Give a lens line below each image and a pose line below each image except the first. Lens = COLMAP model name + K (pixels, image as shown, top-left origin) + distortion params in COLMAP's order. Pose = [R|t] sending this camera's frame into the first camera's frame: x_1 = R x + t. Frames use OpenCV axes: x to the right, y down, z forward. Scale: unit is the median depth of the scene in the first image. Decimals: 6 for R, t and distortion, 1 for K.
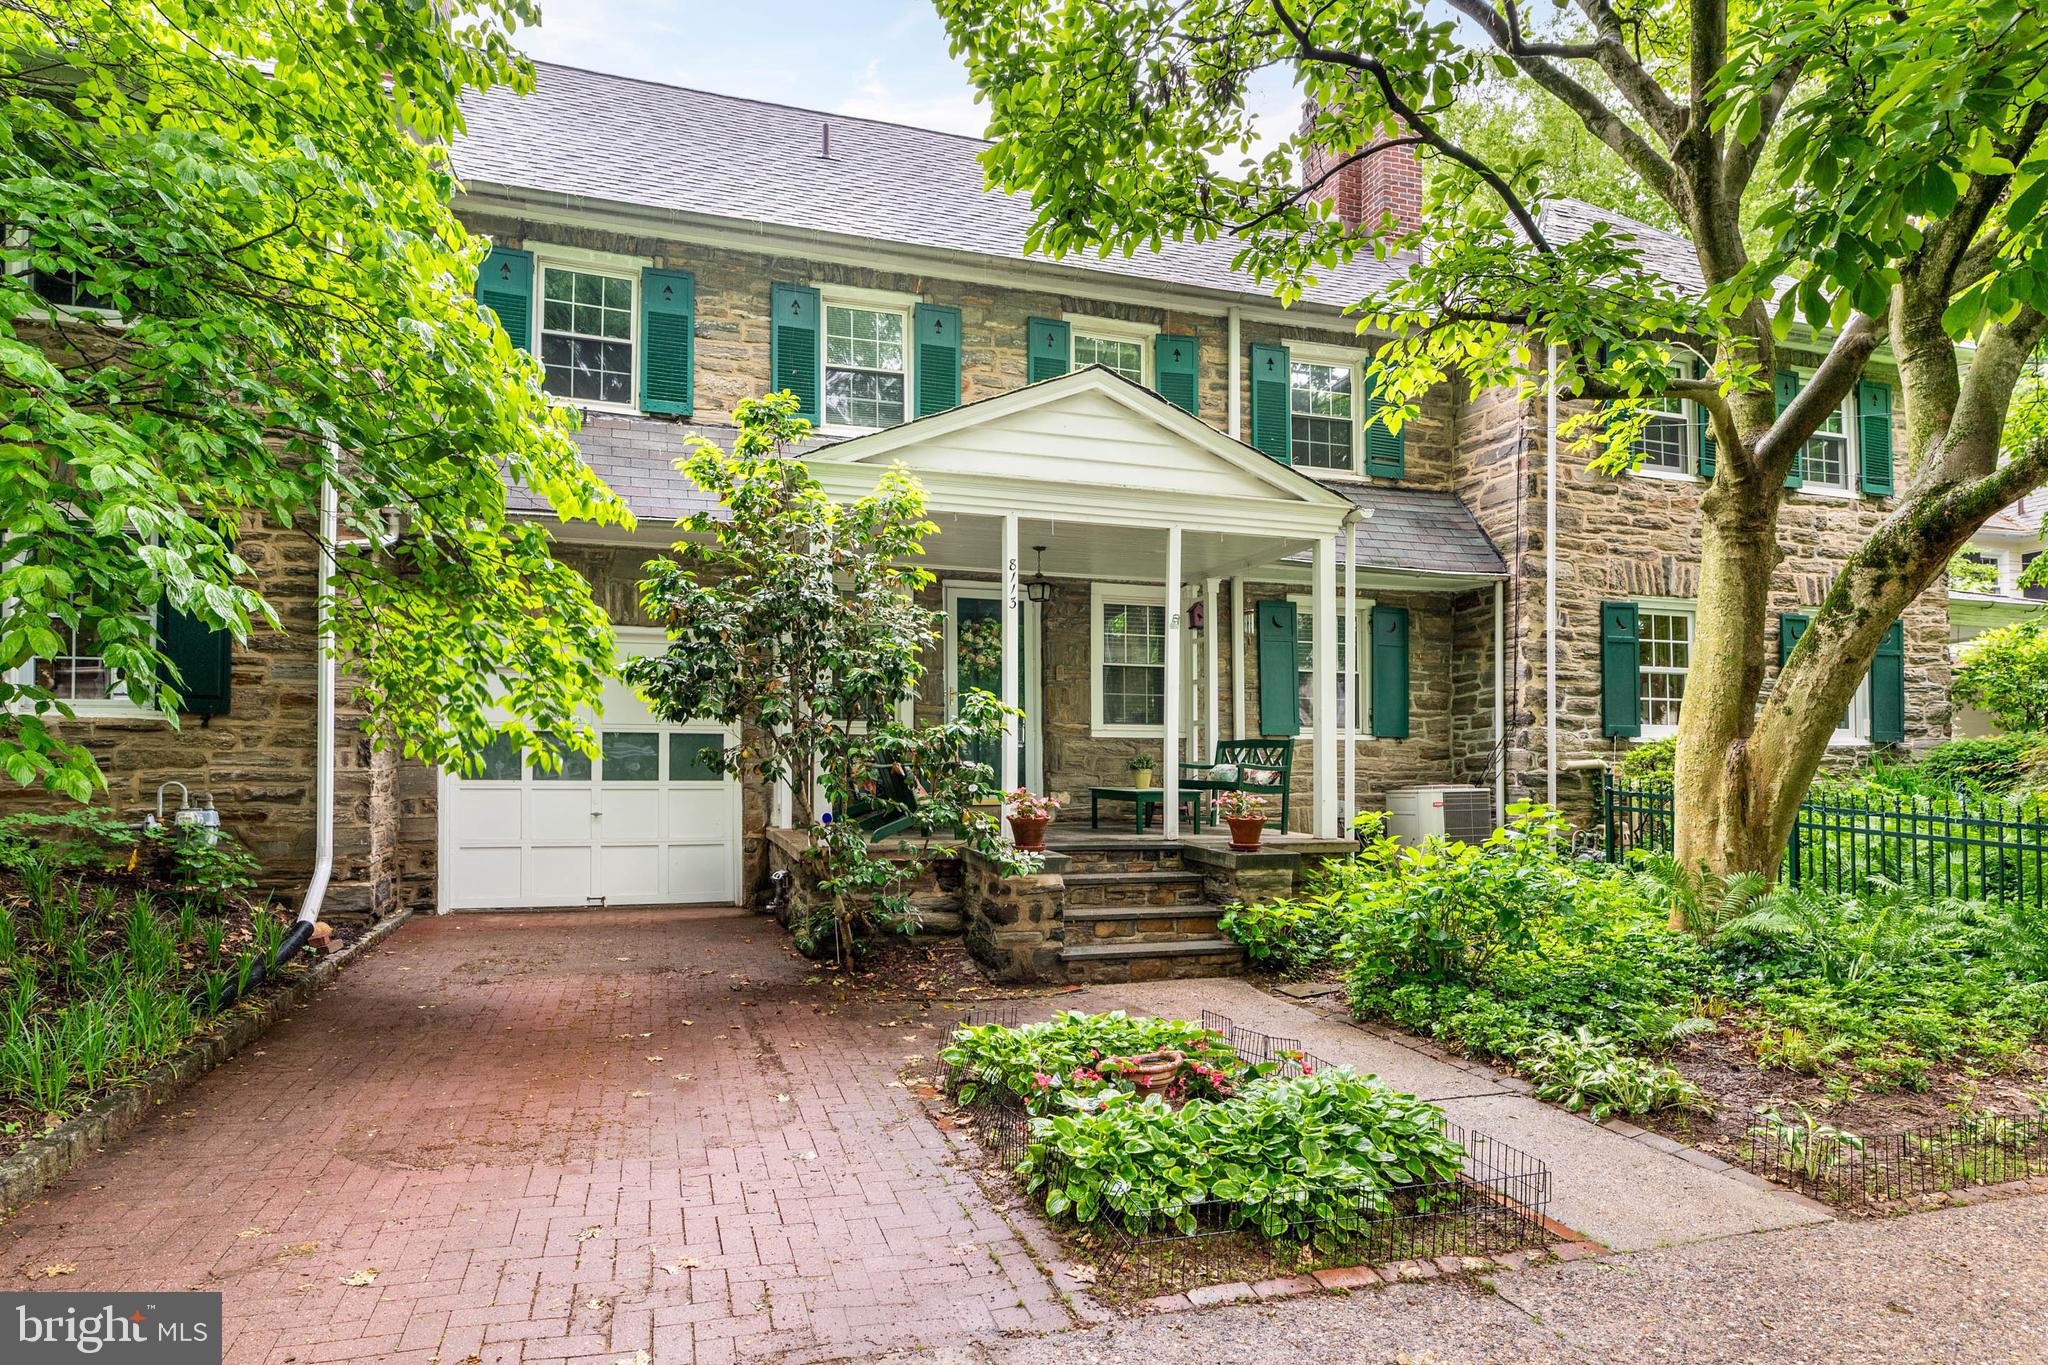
lens RADIAL K [[1146.5, 0, 985.9], [0, 1146.5, 617.1], [0, 0, 1]] dist [0.000644, 0.001098]
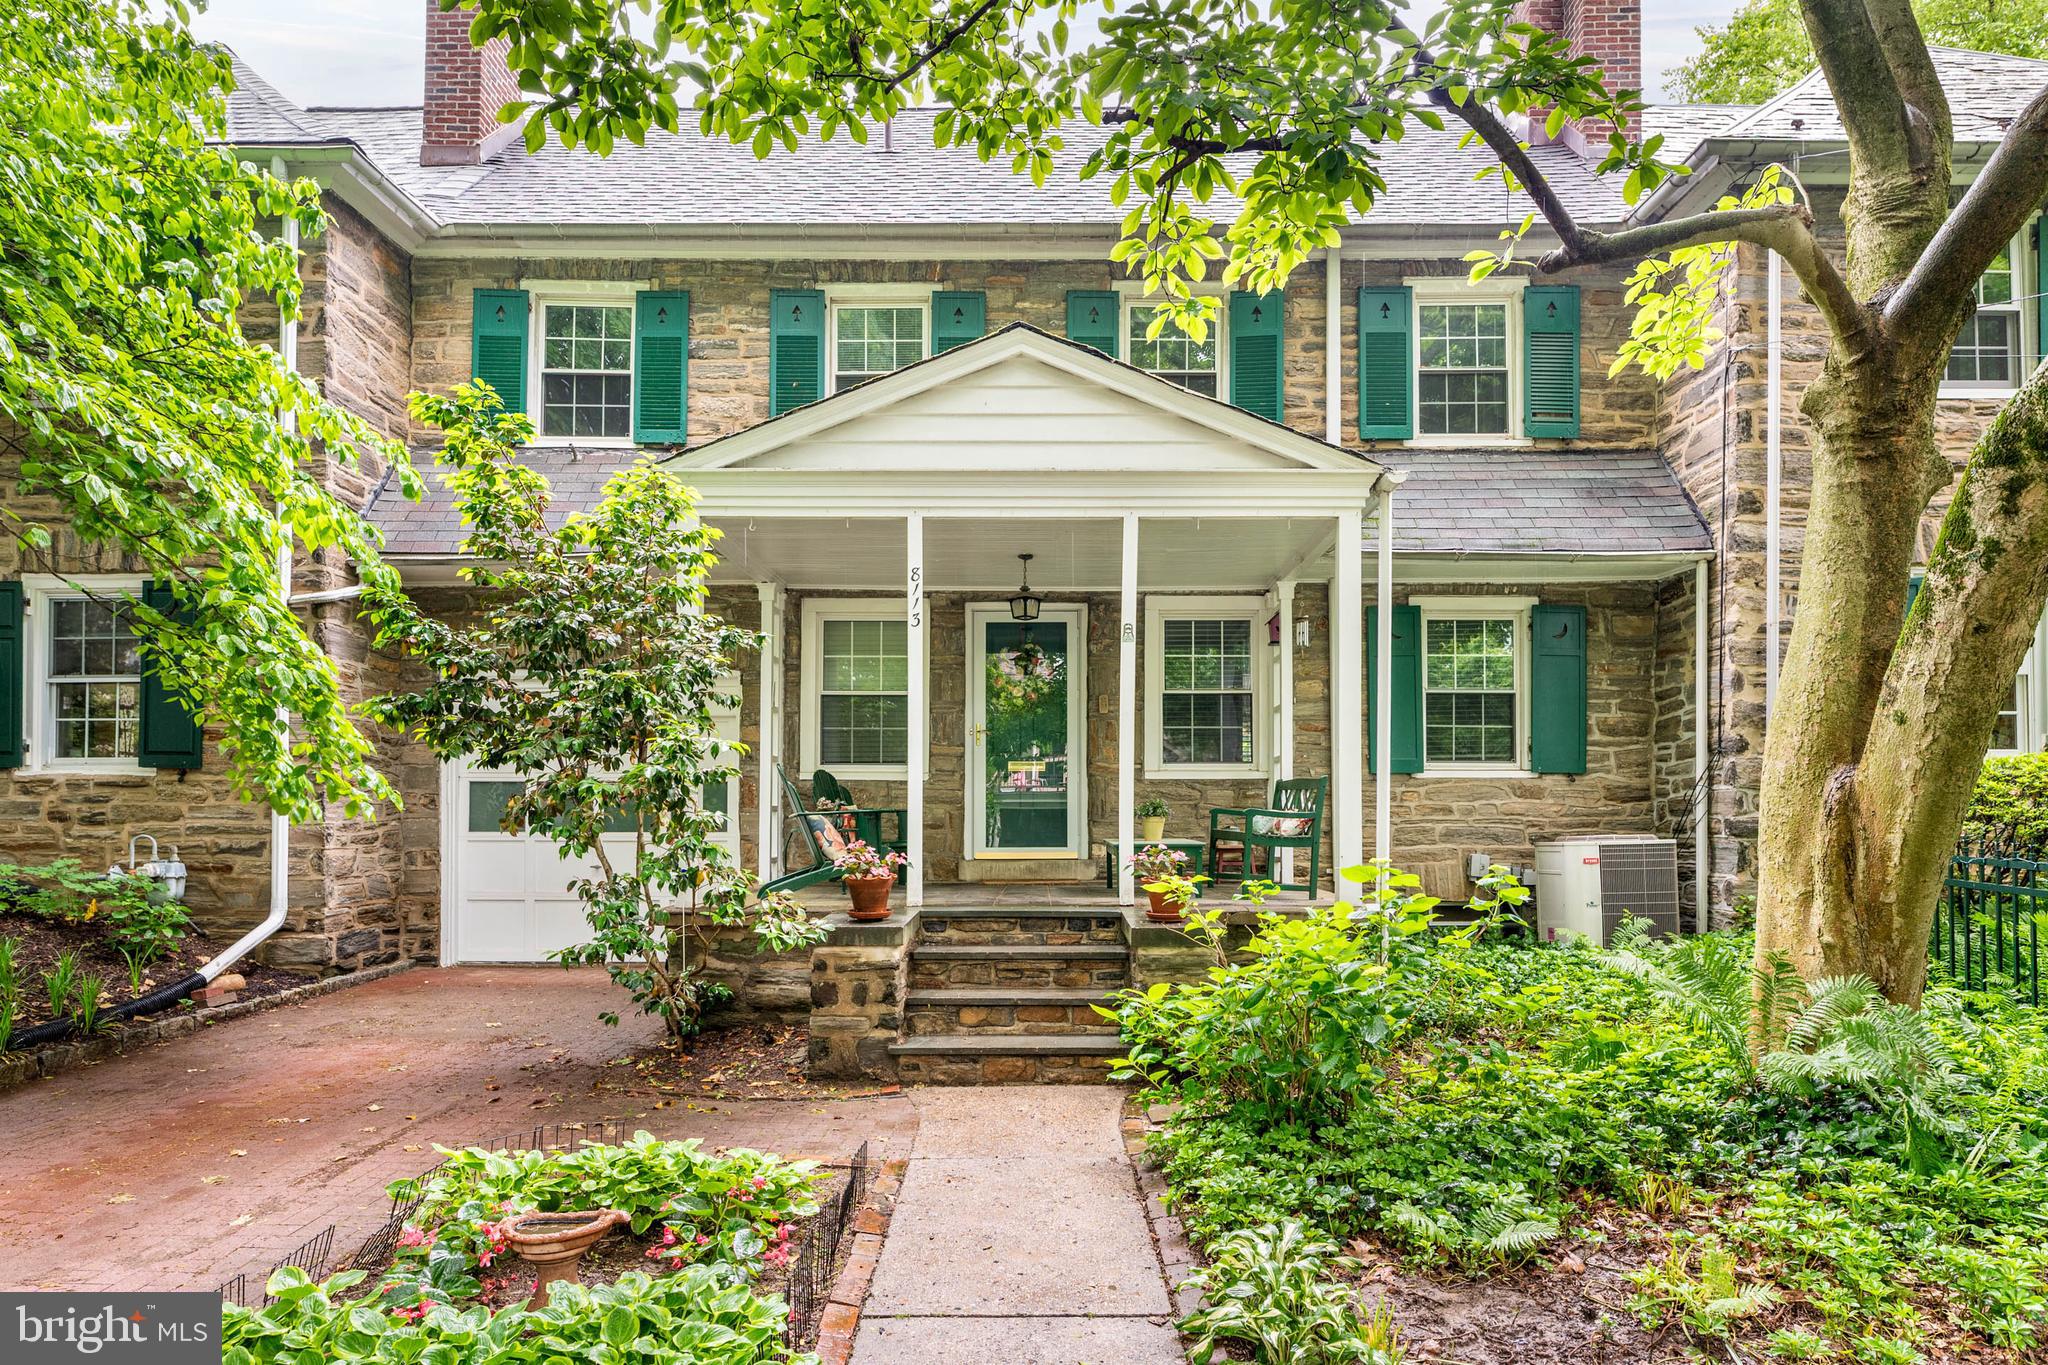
lens RADIAL K [[1162.9, 0, 1024.0], [0, 1162.9, 682.5], [0, 0, 1]] dist [-0.000809, 0.000780]
pose [[0.954505, -0.040036, -0.295496, 0.269709], [0.044871, 0.998947, 0.009597, 0.022242], [0.294800, -0.022419, 0.955296, 0.164241]]
